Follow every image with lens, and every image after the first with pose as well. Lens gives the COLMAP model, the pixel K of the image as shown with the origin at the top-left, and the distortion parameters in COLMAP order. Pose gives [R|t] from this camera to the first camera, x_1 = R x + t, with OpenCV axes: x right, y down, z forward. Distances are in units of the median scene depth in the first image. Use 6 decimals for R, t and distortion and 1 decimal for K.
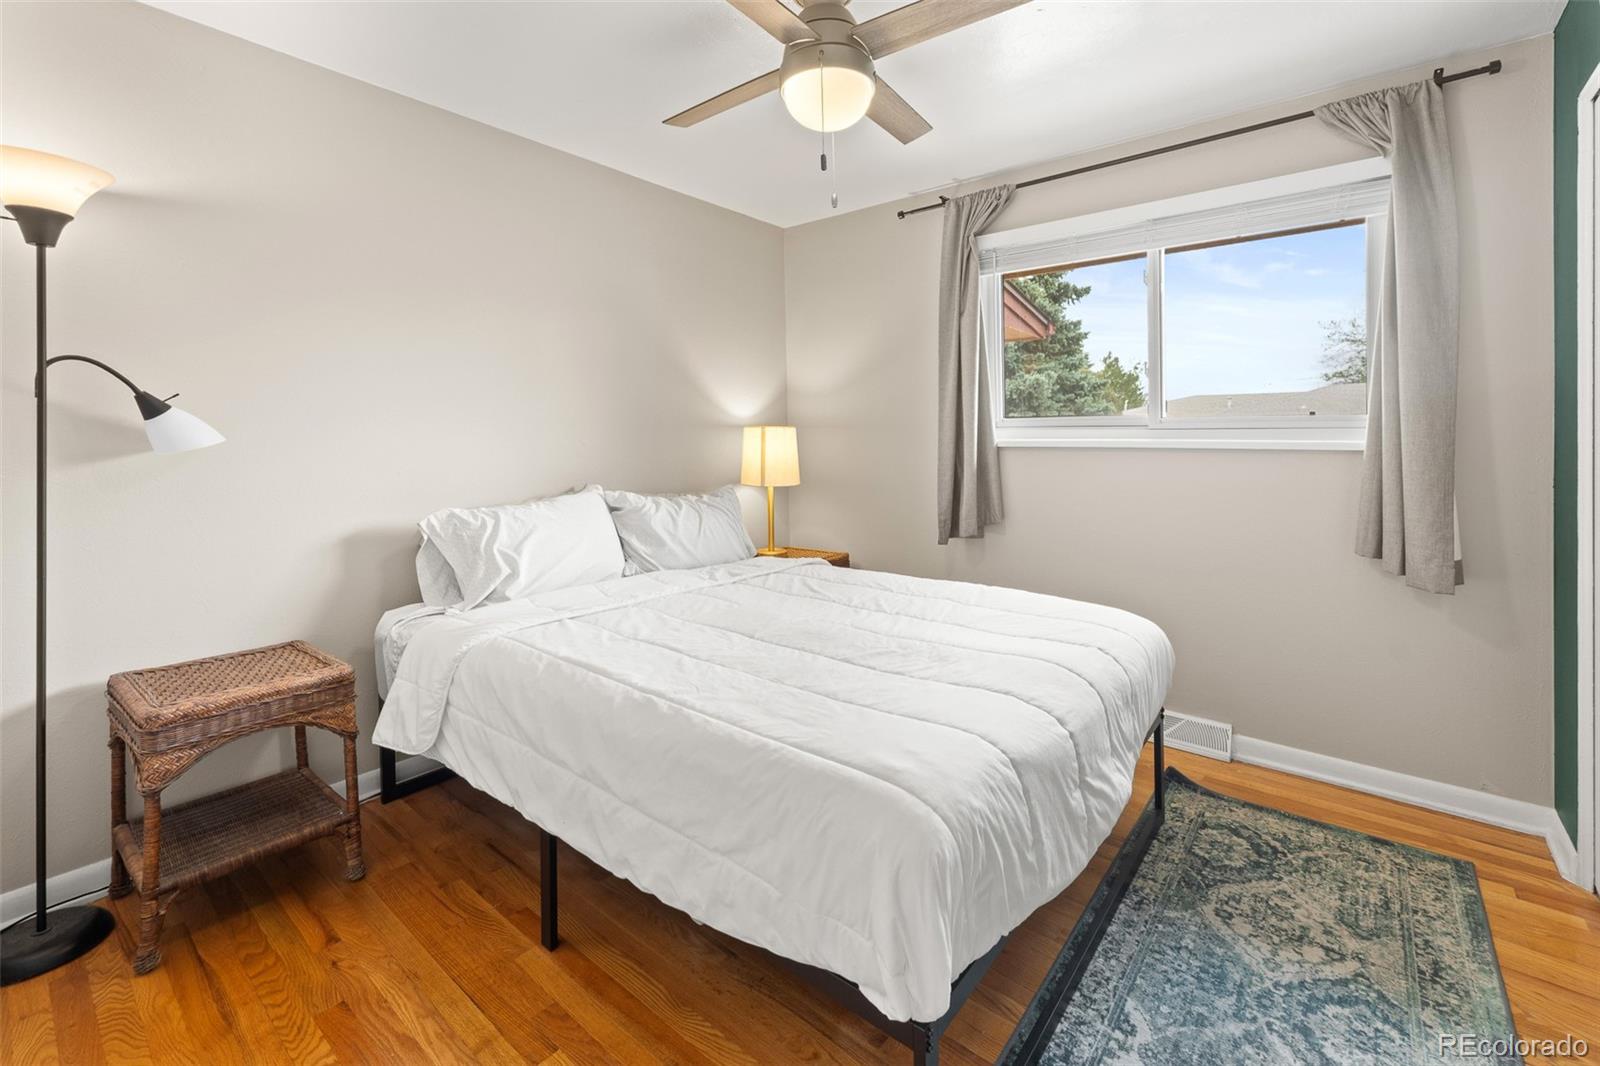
lens RADIAL K [[684.5, 0, 805.6], [0, 684.5, 481.1], [0, 0, 1]] dist [-0.000515, -0.000378]
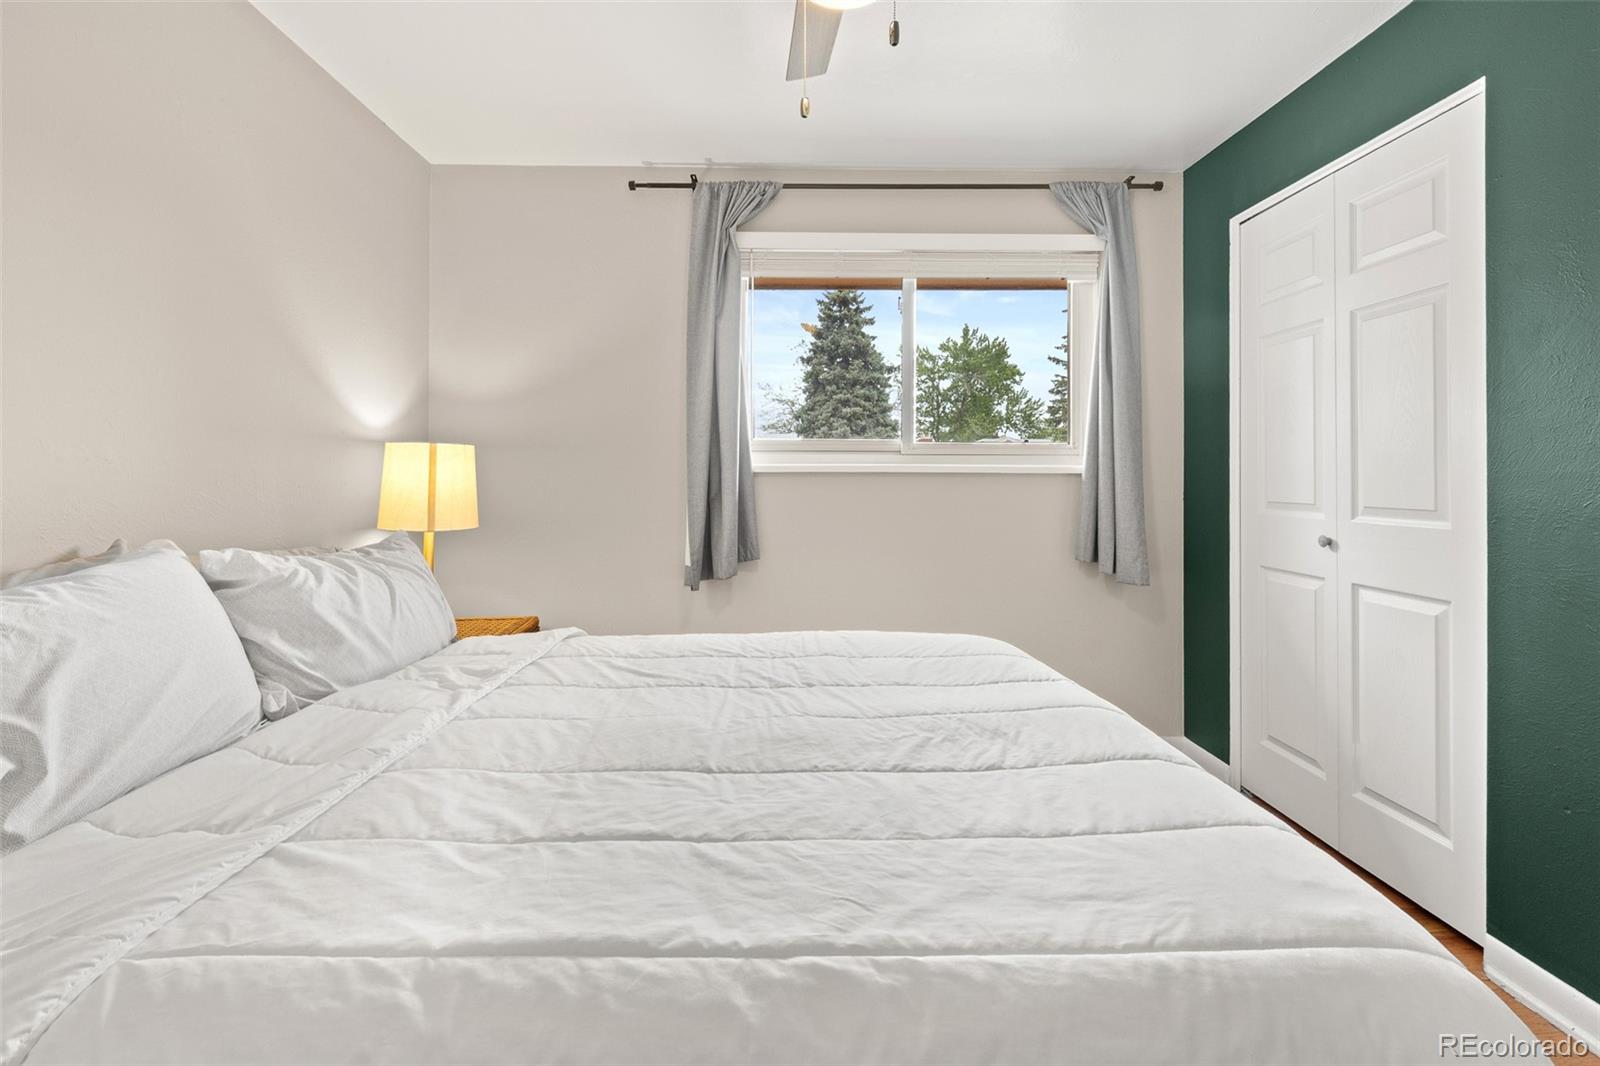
lens RADIAL K [[689.9, 0, 791.2], [0, 689.9, 478.6], [0, 0, 1]] dist [0.000226, 0.000130]
pose [[0.761224, 0.001685, 0.648487, -0.290386], [0.037719, 0.998189, -0.046870, 0.001665], [-0.647392, 0.060139, 0.759781, 0.331933]]
